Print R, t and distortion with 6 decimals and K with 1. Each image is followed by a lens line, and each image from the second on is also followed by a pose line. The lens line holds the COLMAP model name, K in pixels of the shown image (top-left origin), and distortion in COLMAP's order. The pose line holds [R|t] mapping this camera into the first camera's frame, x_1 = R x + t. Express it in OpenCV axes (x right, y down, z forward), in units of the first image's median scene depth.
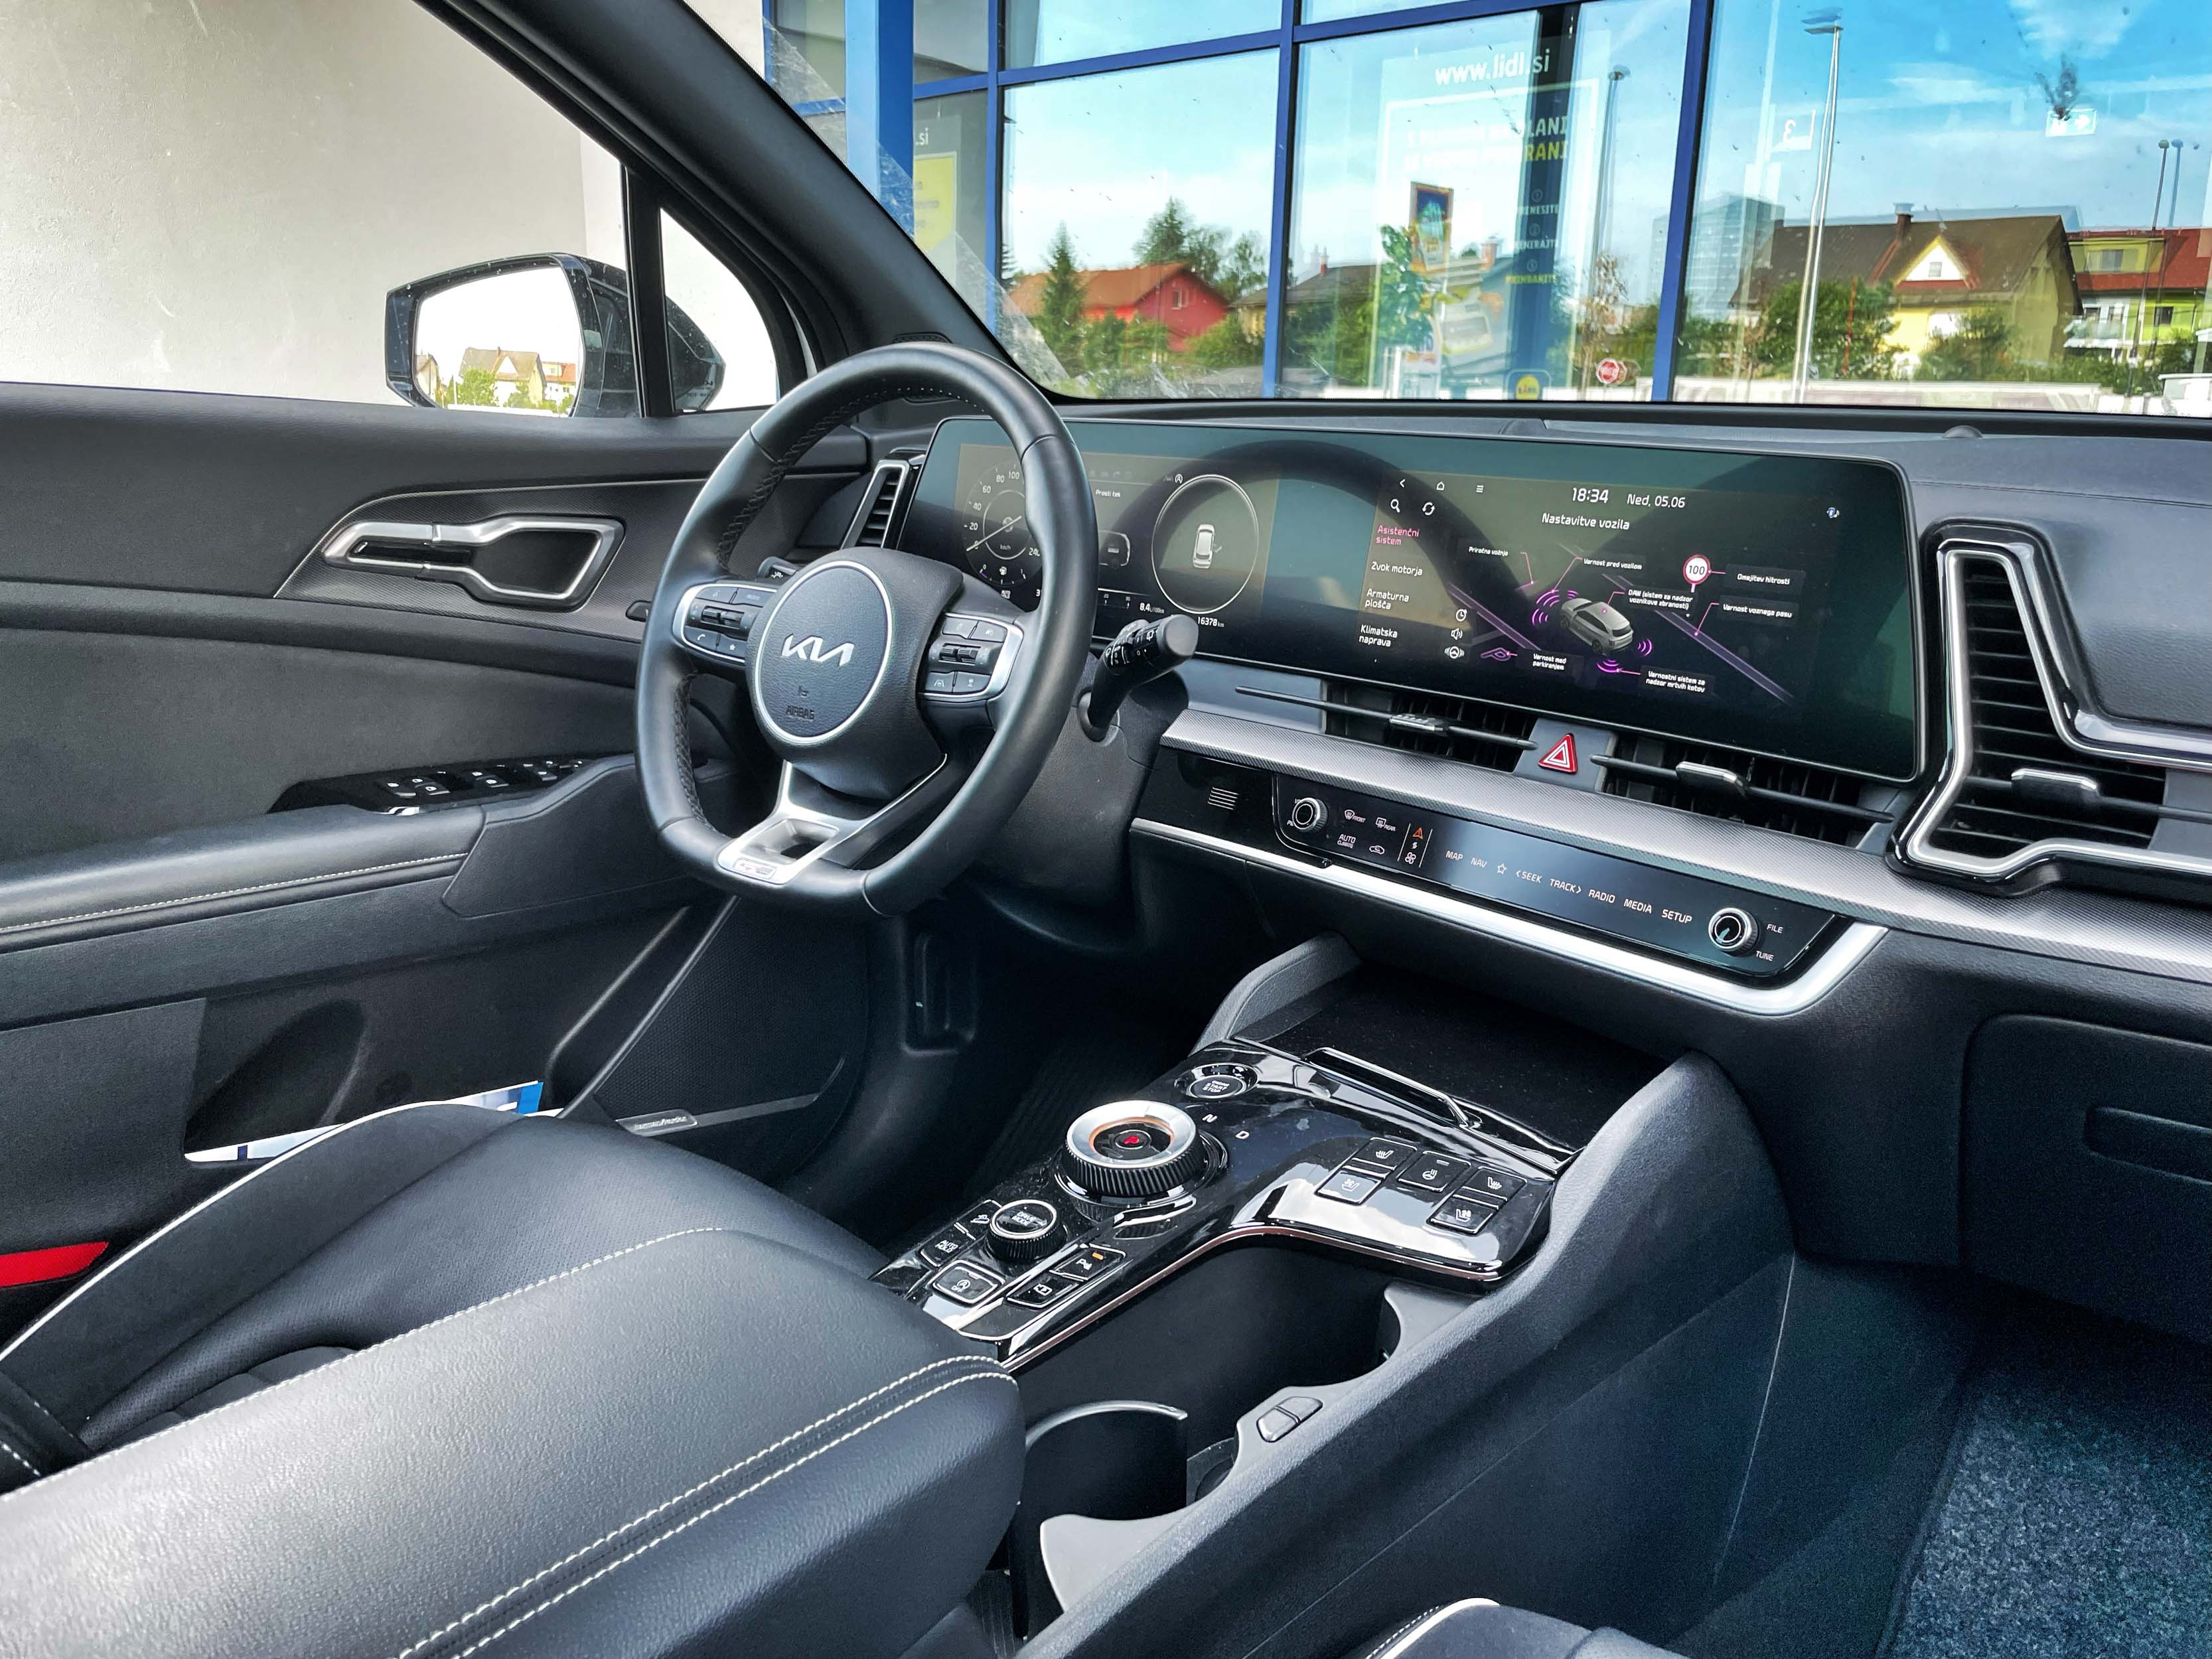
lens RADIAL K [[1705.5, 0, 1106.6], [0, 1705.5, 836.2], [0, 0, 1]] dist [0.067166, -0.106378]
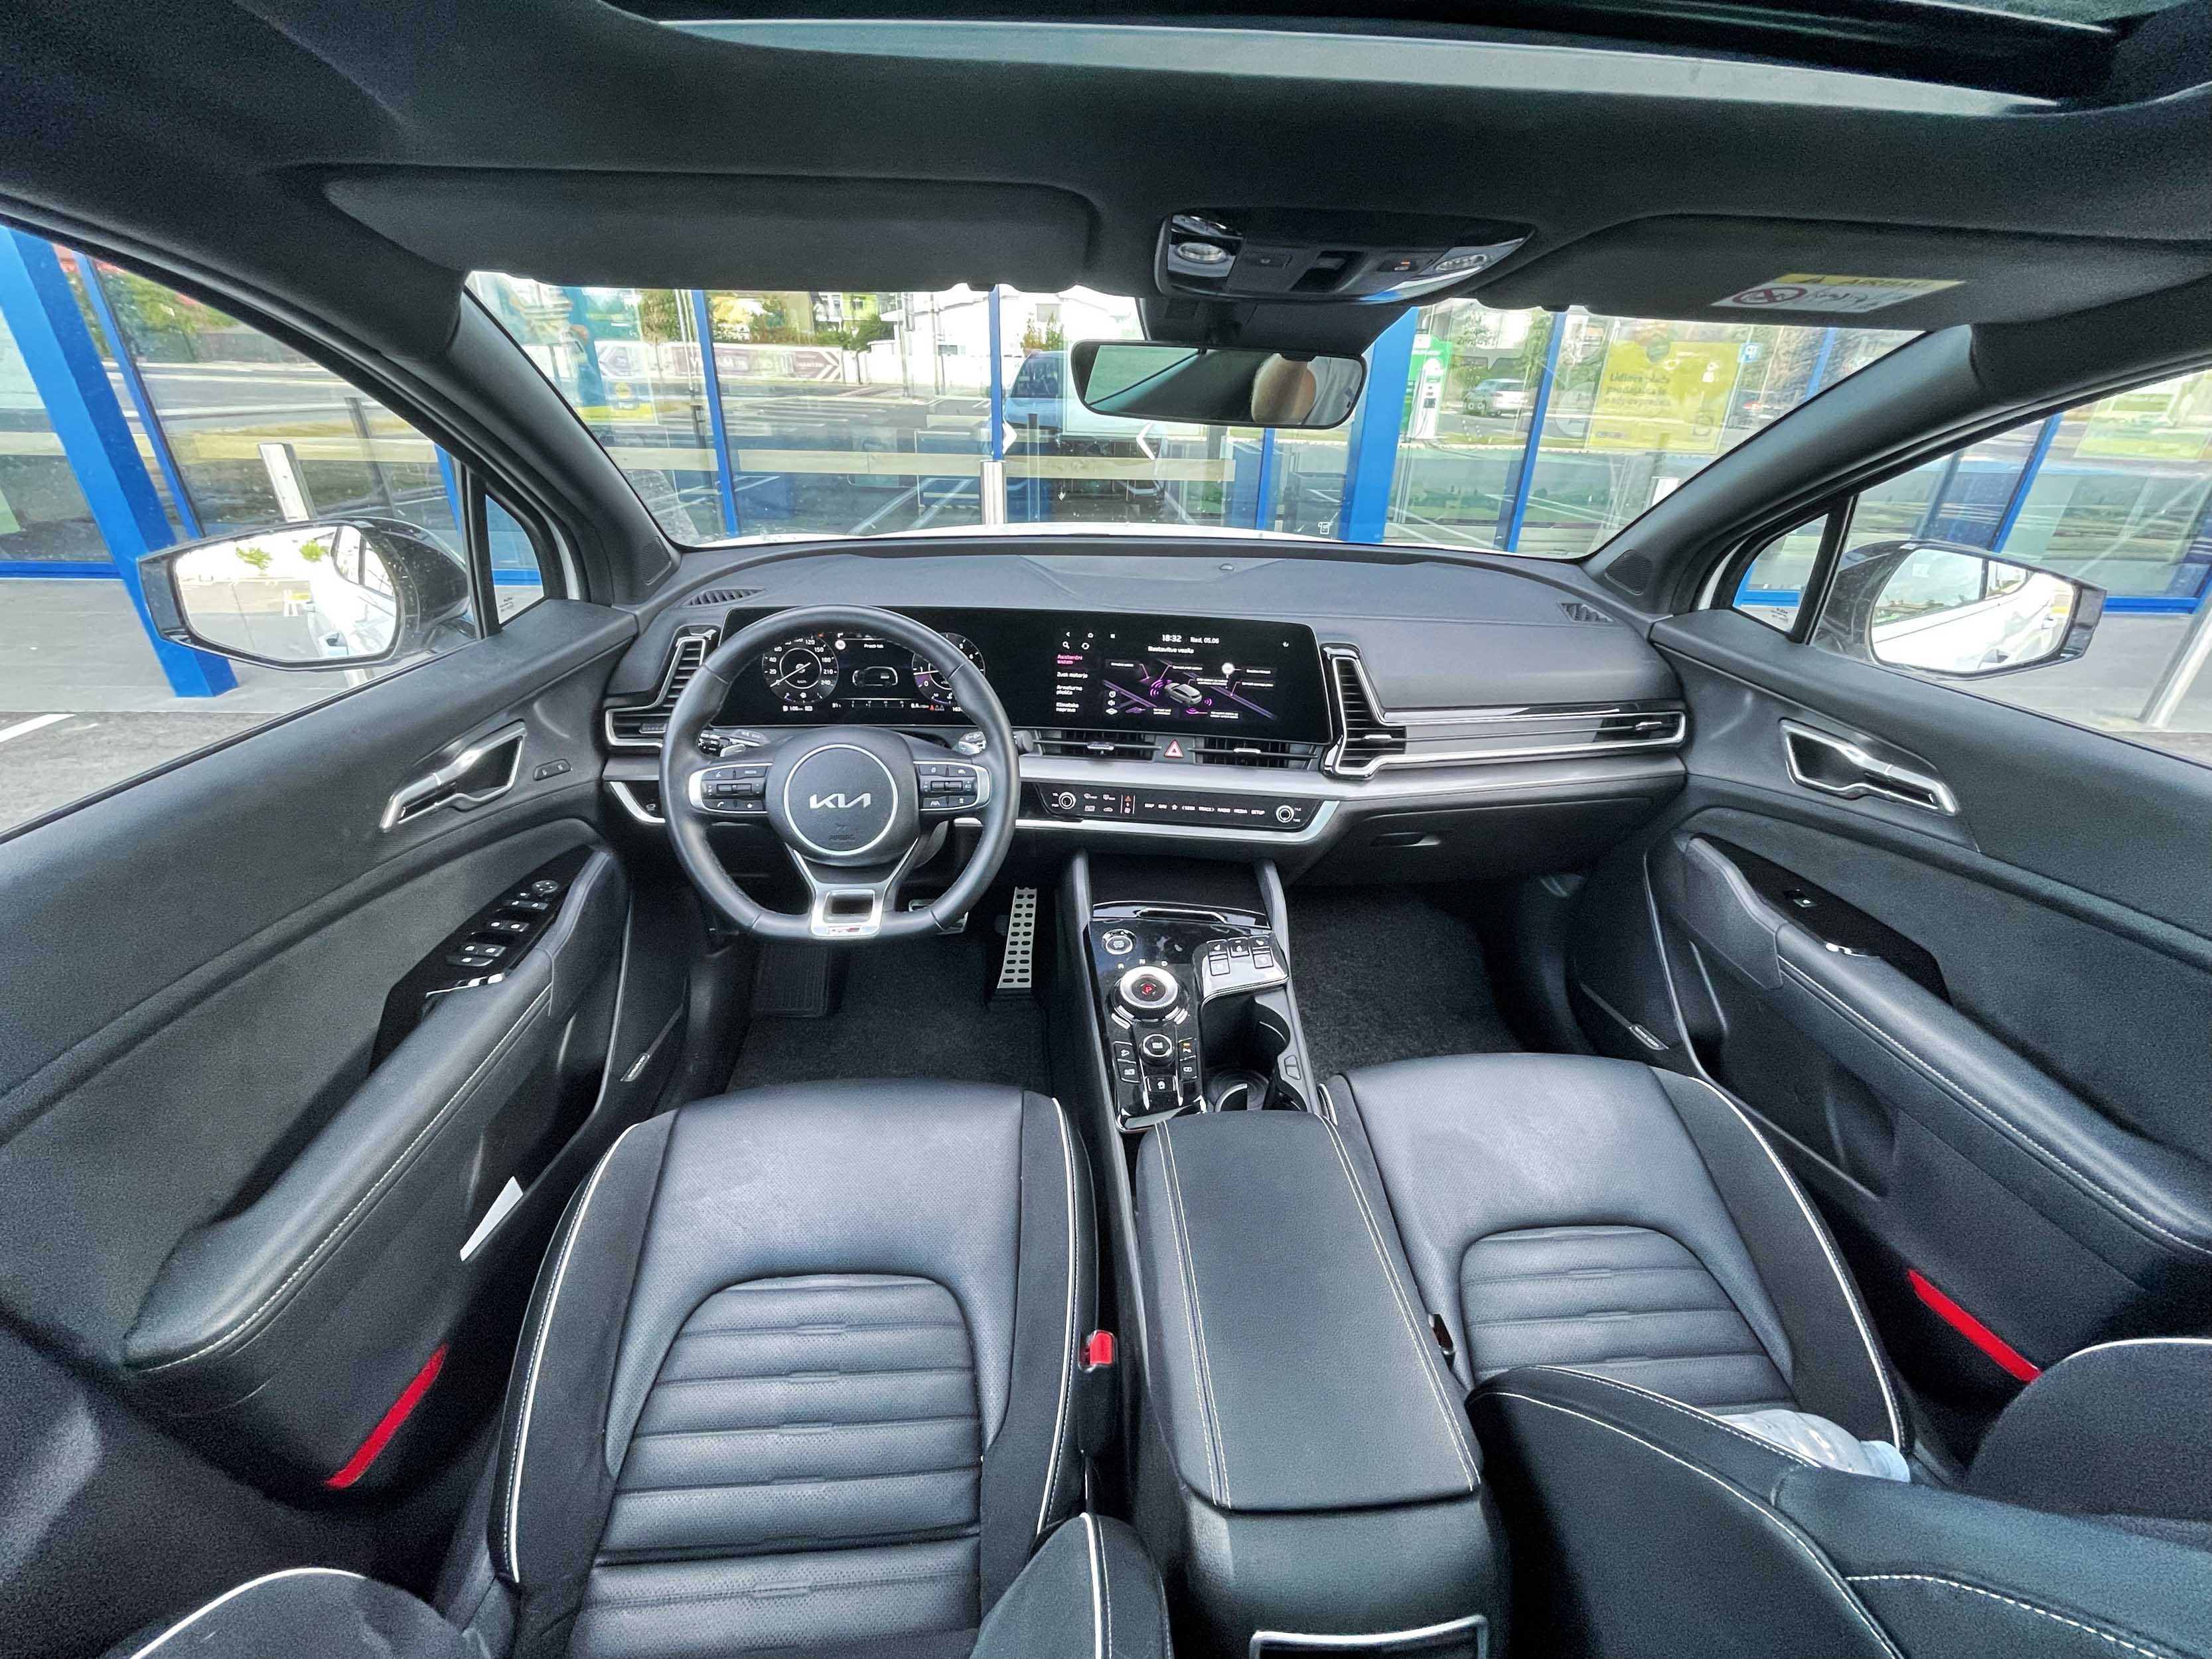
lens RADIAL K [[894.6, 0, 1113.4], [0, 894.6, 824.9], [0, 0, 1]] dist [0.000138, -0.000638]
pose [[0.705206, -0.330335, 0.627346, -0.593093], [0.167237, 0.937363, 0.305584, -0.340457], [-0.688997, -0.110584, 0.716278, 0.179852]]
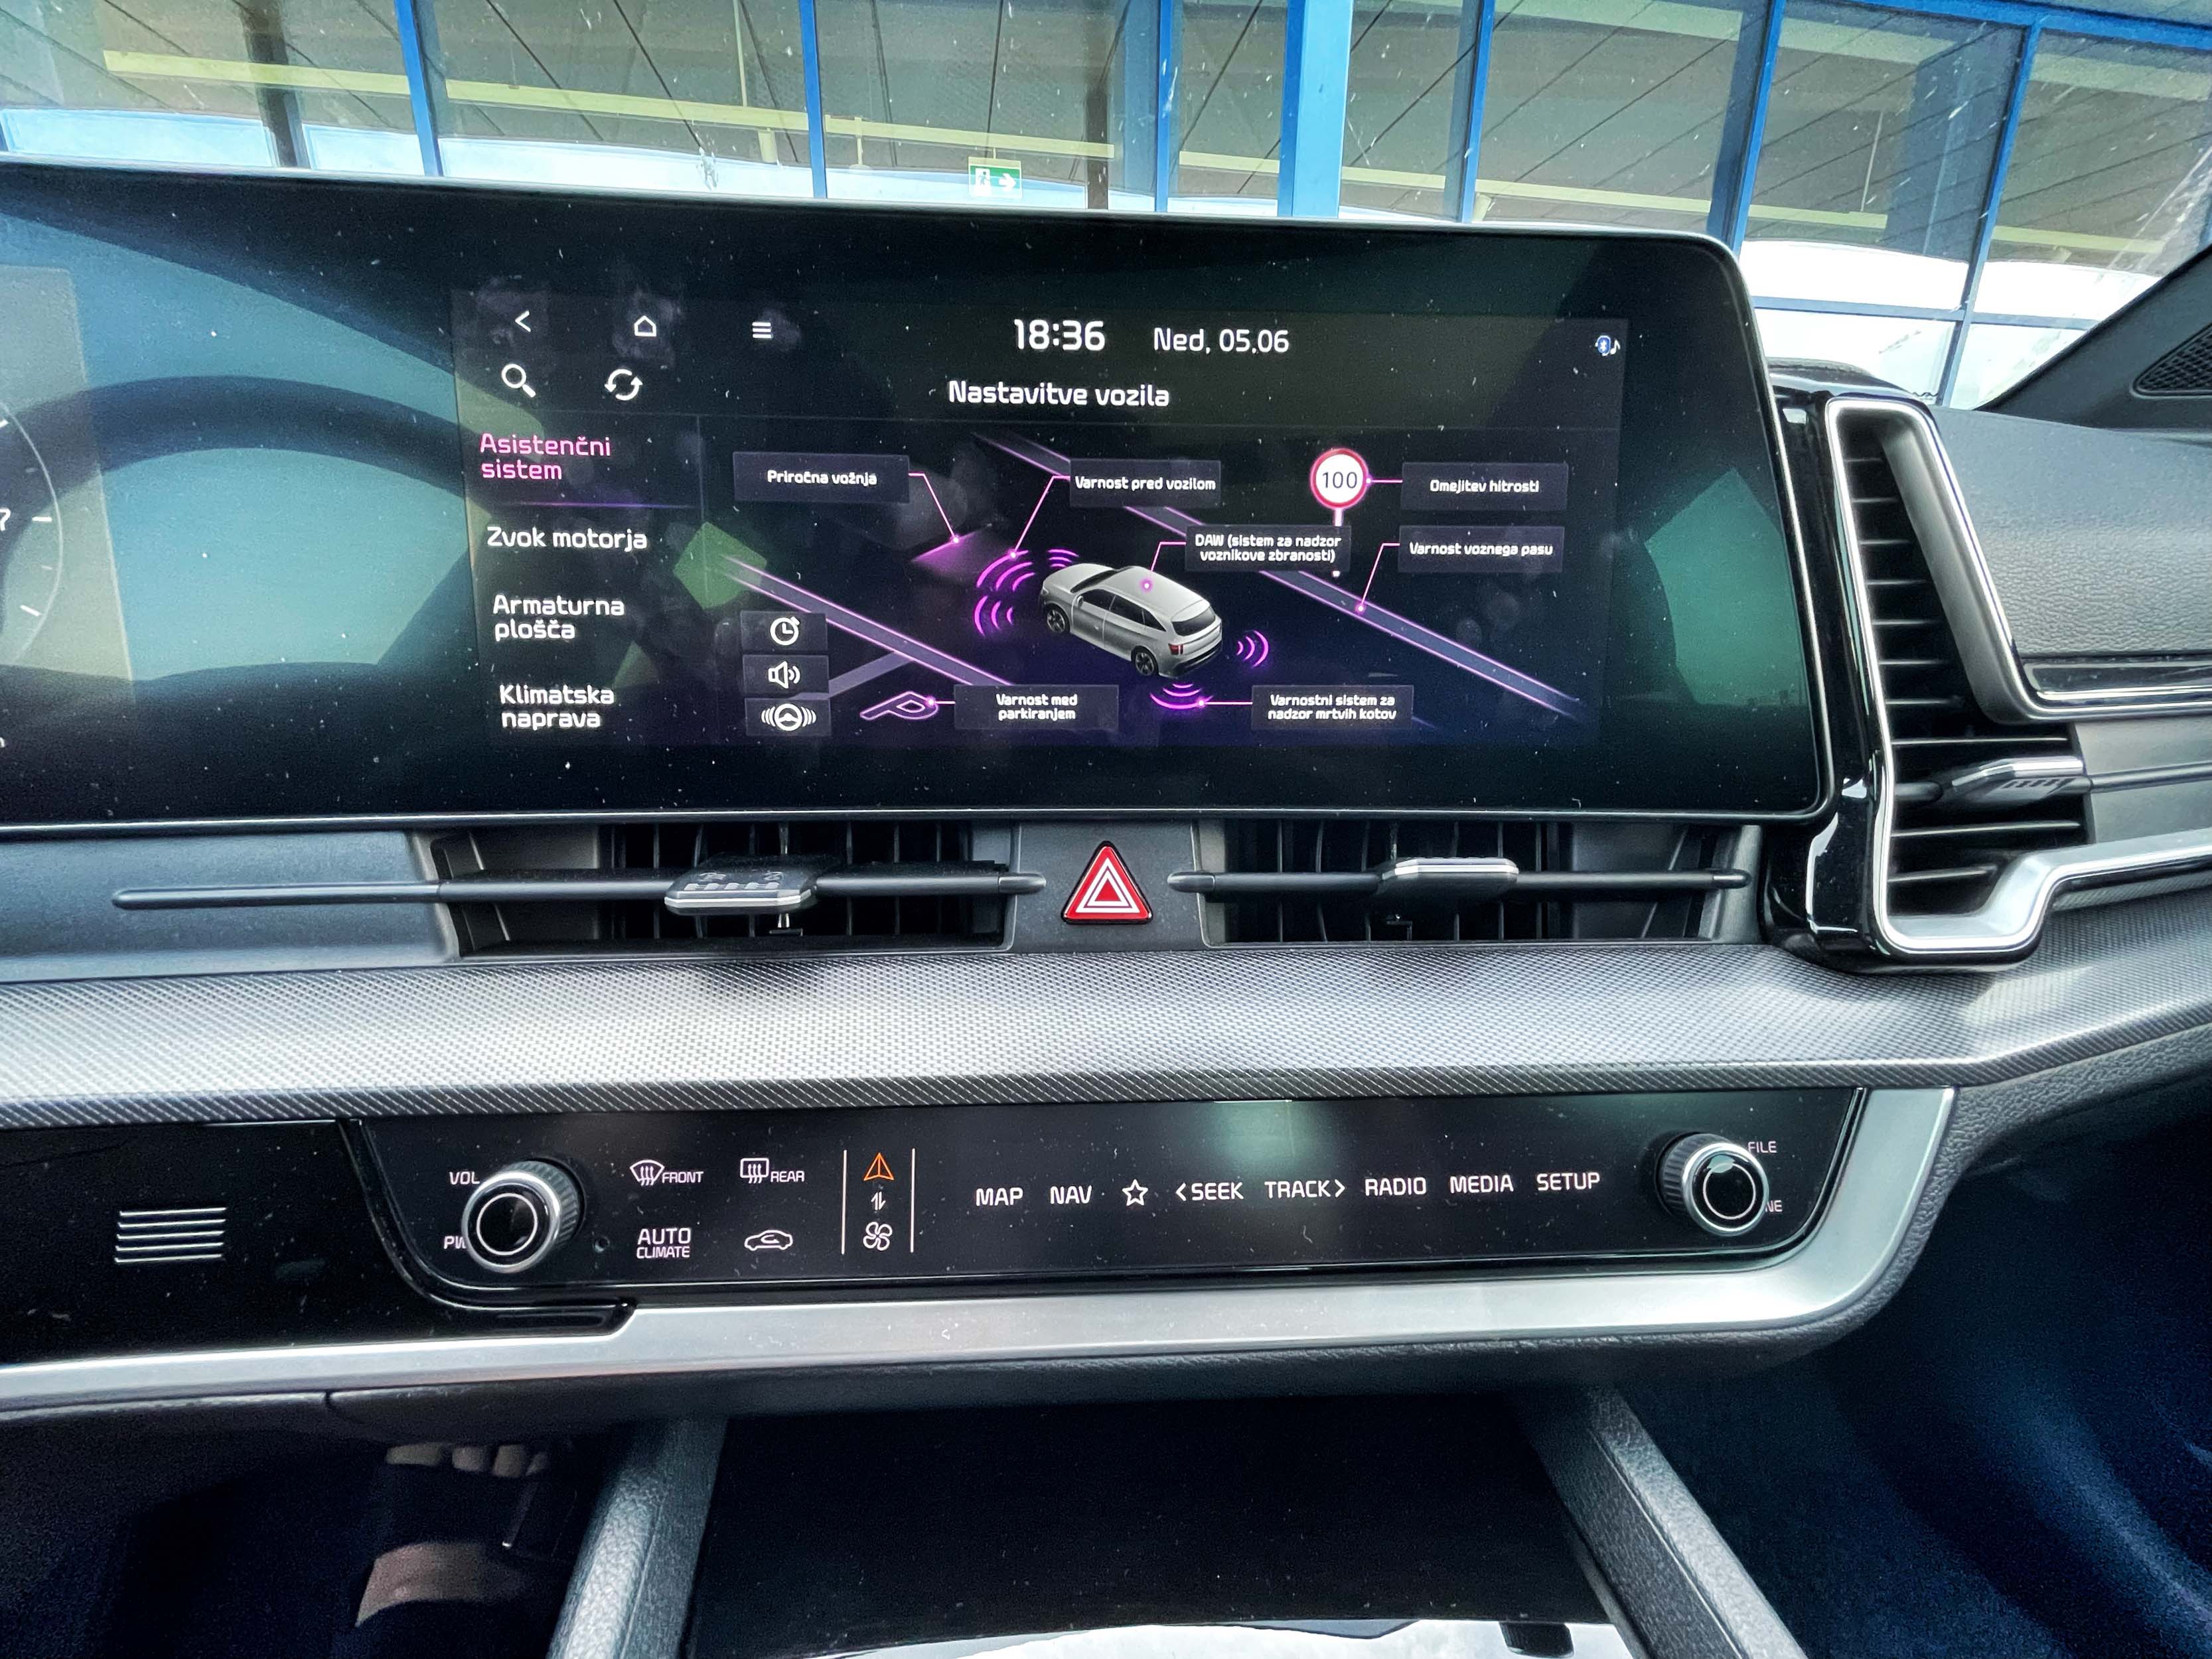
lens RADIAL K [[894.6, 0, 1106.0], [0, 894.6, 822.5], [0, 0, 1]] dist [0.000138, -0.000638]
pose [[0.613216, -0.240231, 0.752499, 0.078083], [0.205882, 0.968314, 0.141354, -0.103591], [-0.762613, 0.068245, 0.643245, 0.844017]]
